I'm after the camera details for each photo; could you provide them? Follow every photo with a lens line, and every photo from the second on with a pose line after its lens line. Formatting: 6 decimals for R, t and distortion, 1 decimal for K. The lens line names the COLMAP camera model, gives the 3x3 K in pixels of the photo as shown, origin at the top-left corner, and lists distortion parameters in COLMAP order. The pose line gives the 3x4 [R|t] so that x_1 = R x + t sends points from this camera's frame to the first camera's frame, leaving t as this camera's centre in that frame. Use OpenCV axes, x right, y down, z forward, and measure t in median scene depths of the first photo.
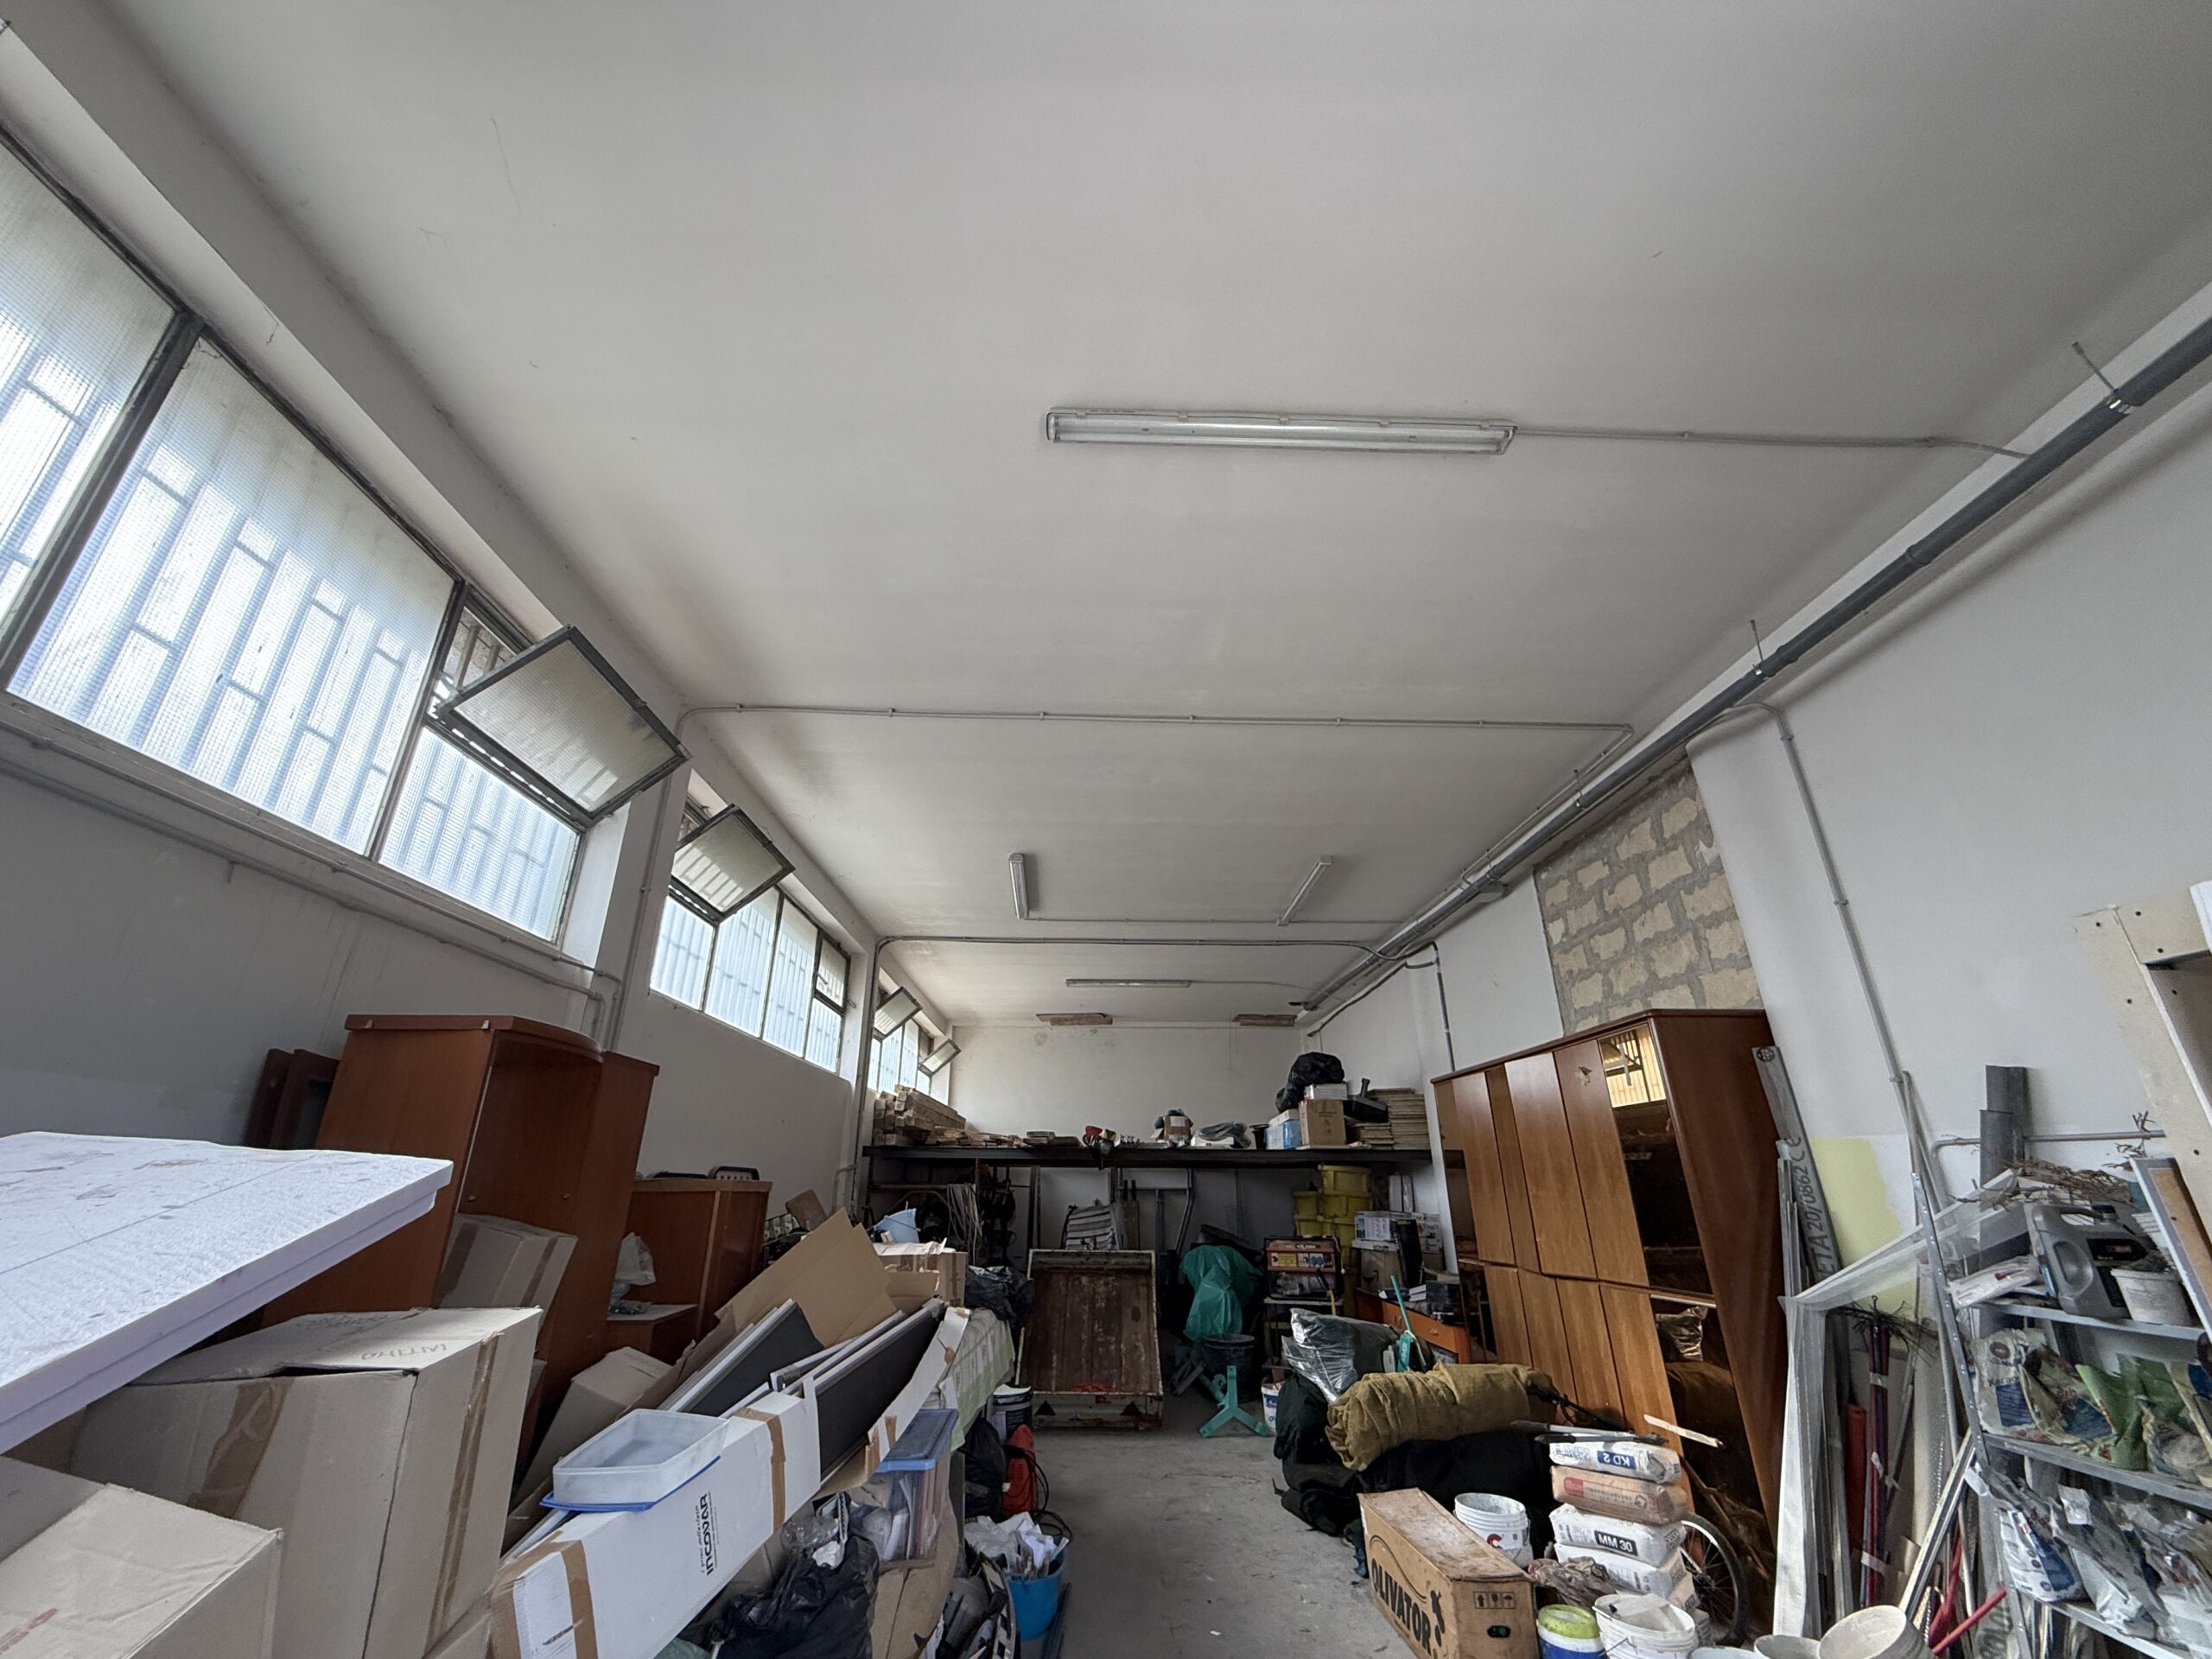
lens RADIAL K [[879.5, 0, 1100.7], [0, 879.5, 828.1], [0, 0, 1]] dist [-0.000604, -0.000010]
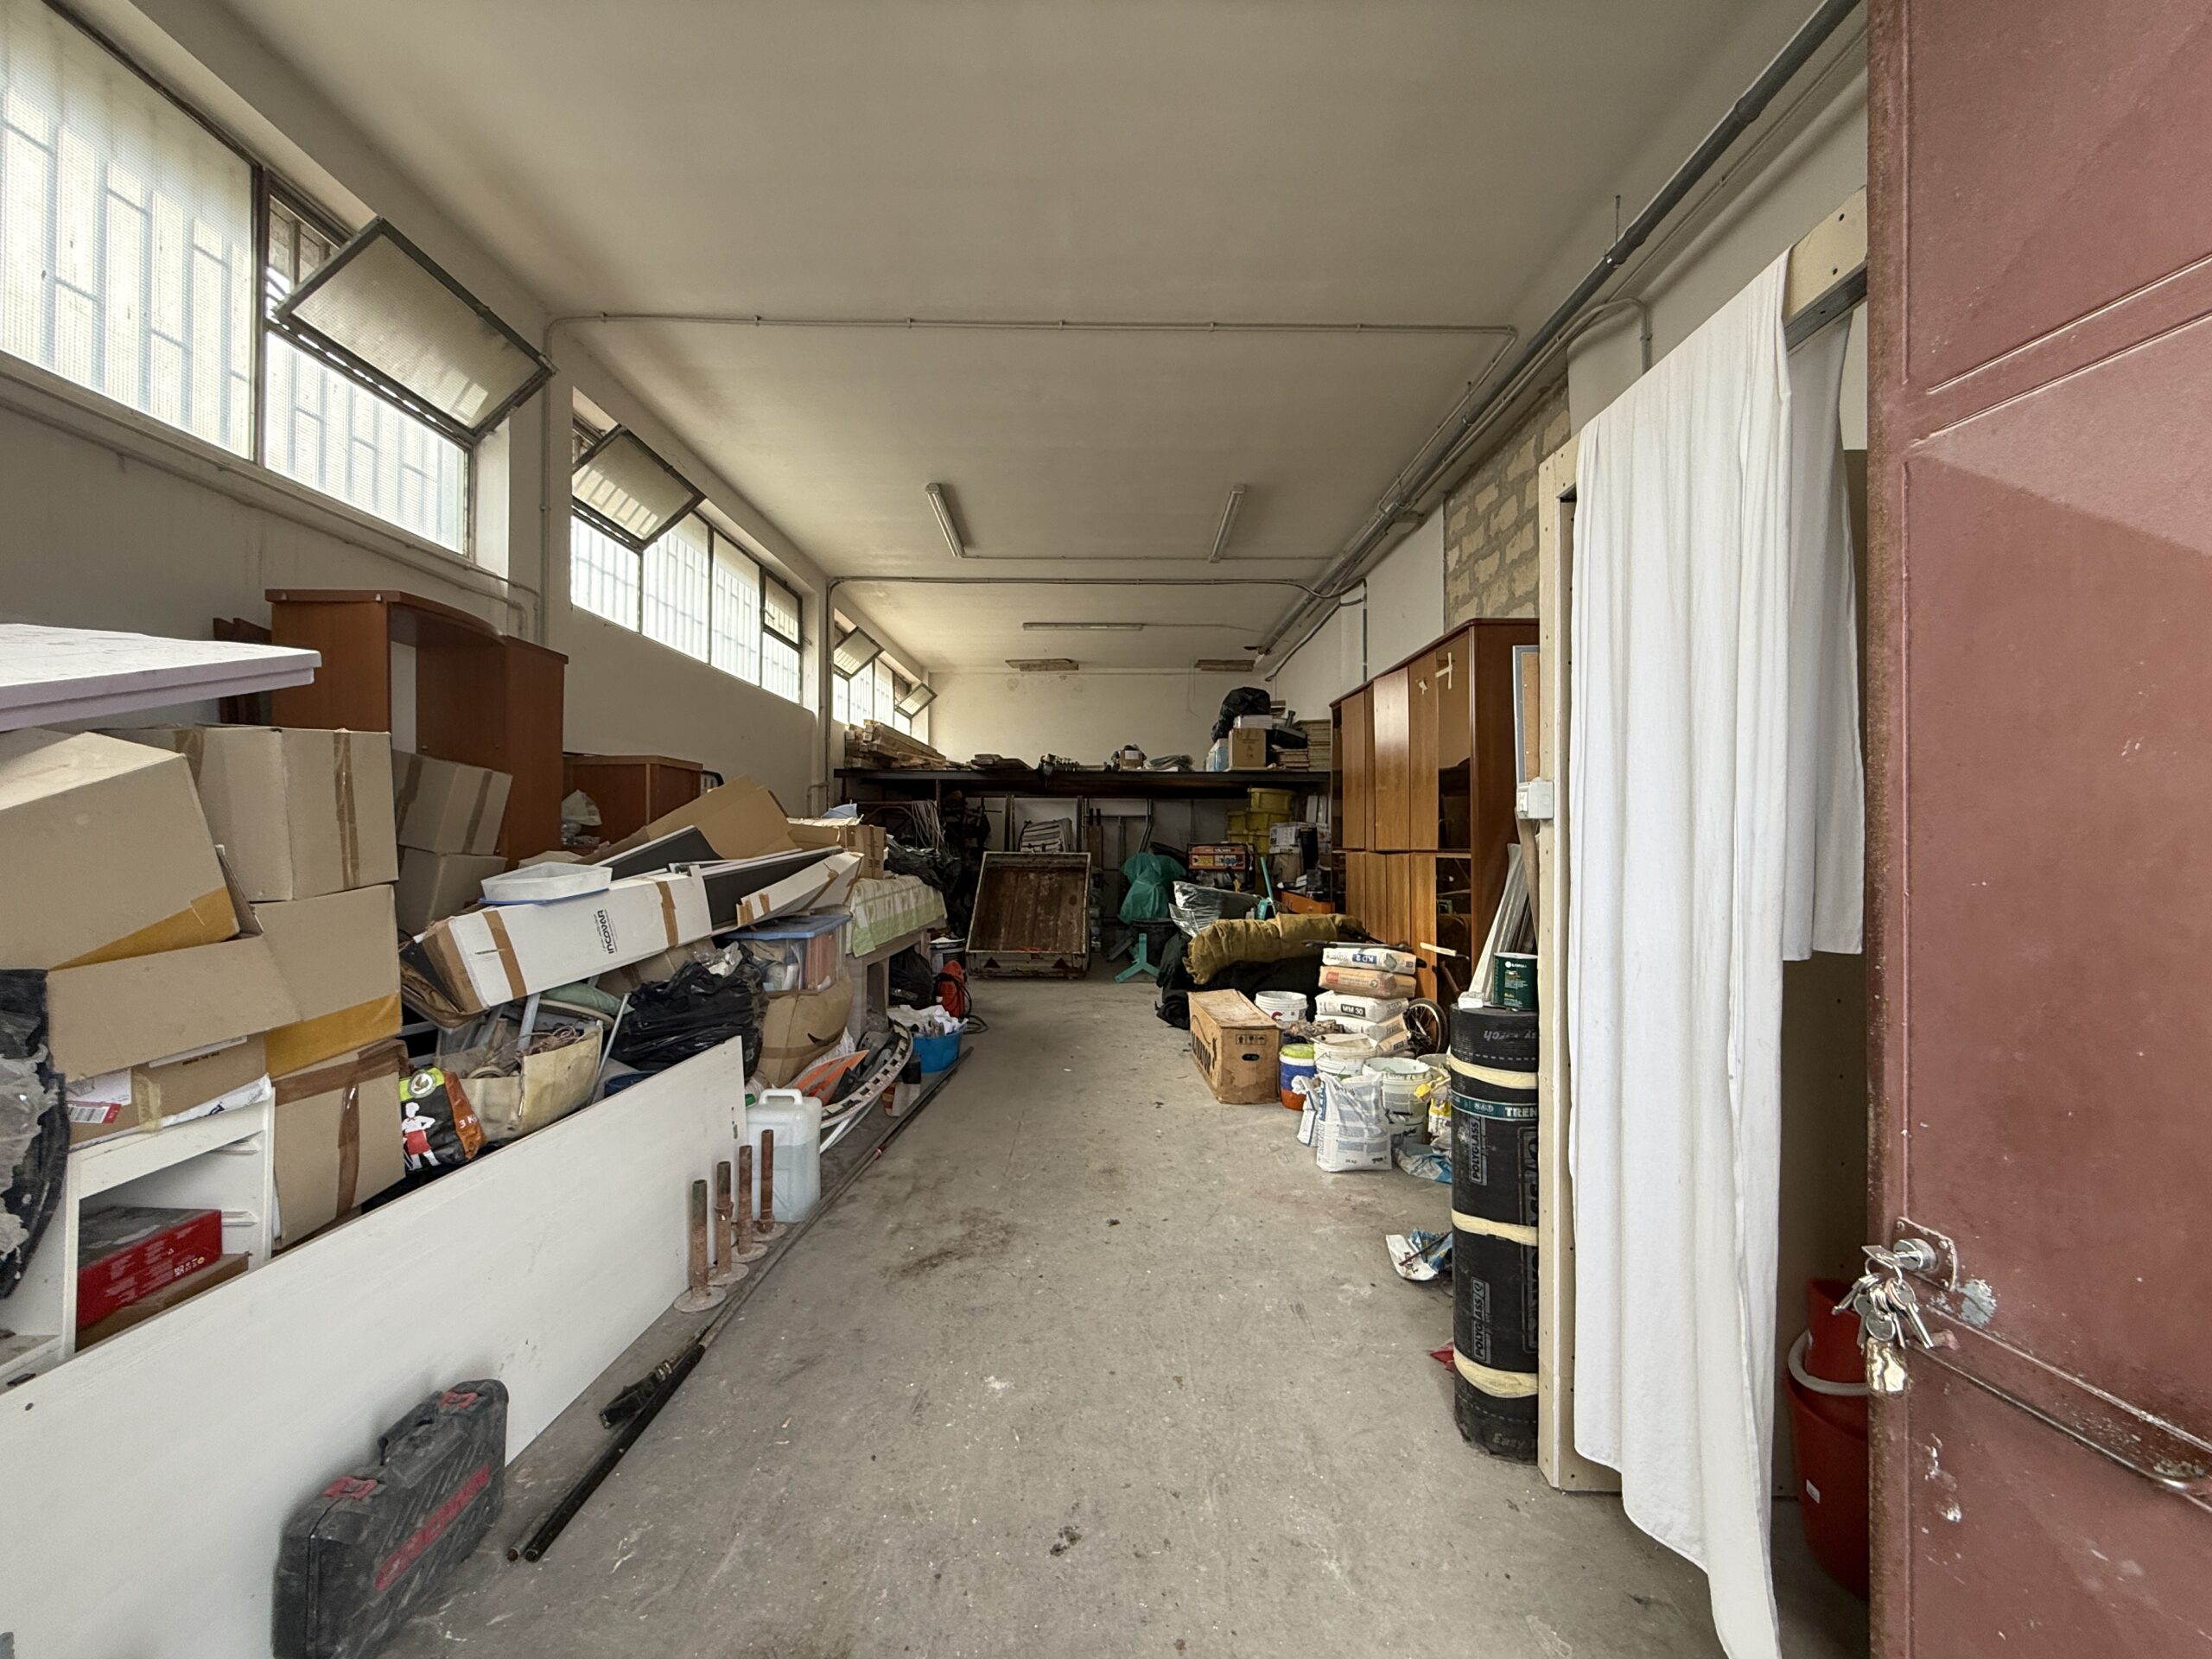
lens RADIAL K [[879.5, 0, 1100.7], [0, 879.5, 828.1], [0, 0, 1]] dist [-0.000604, -0.000010]
pose [[0.999805, 0.000256, -0.019729, 0.155427], [0.007004, 0.930181, 0.367035, 0.036398], [0.018445, -0.367101, 0.929998, -0.113312]]
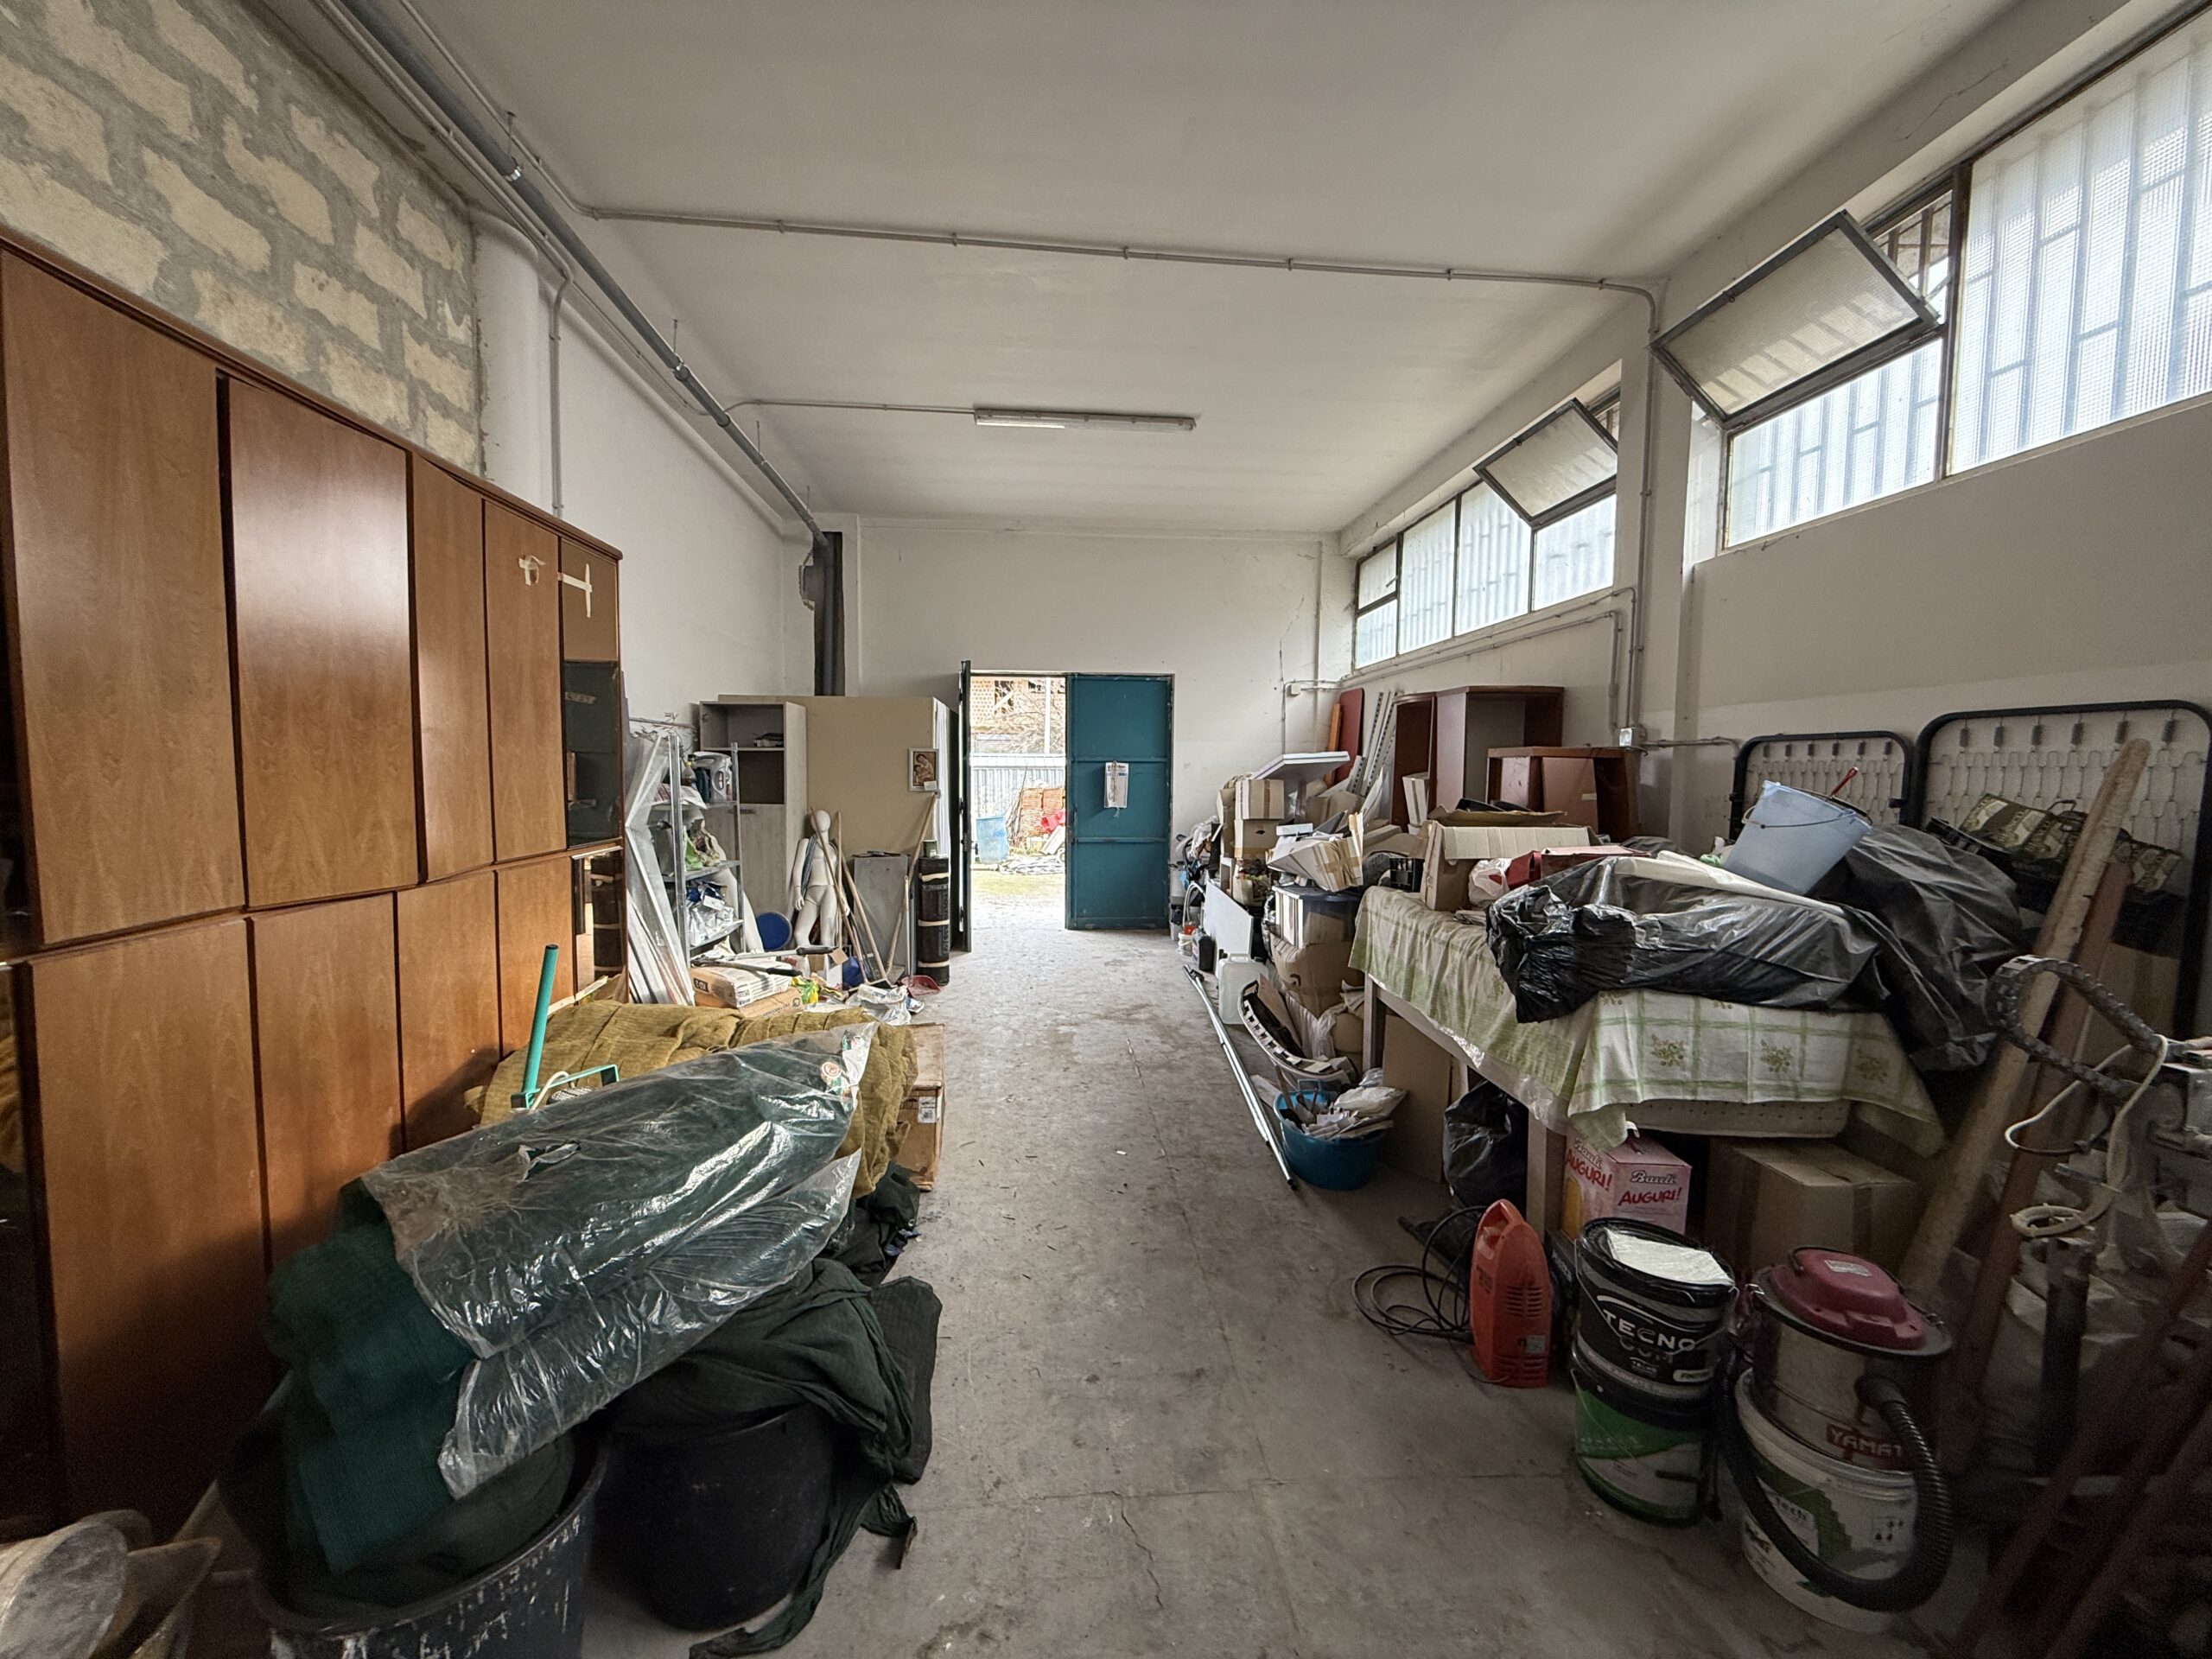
lens RADIAL K [[879.5, 0, 1100.7], [0, 879.5, 828.1], [0, 0, 1]] dist [-0.000604, -0.000010]
pose [[-0.998051, -0.023770, -0.057696, 0.105490], [-0.004157, 0.947880, -0.318599, 0.428536], [0.062262, -0.317738, -0.946132, 1.019945]]
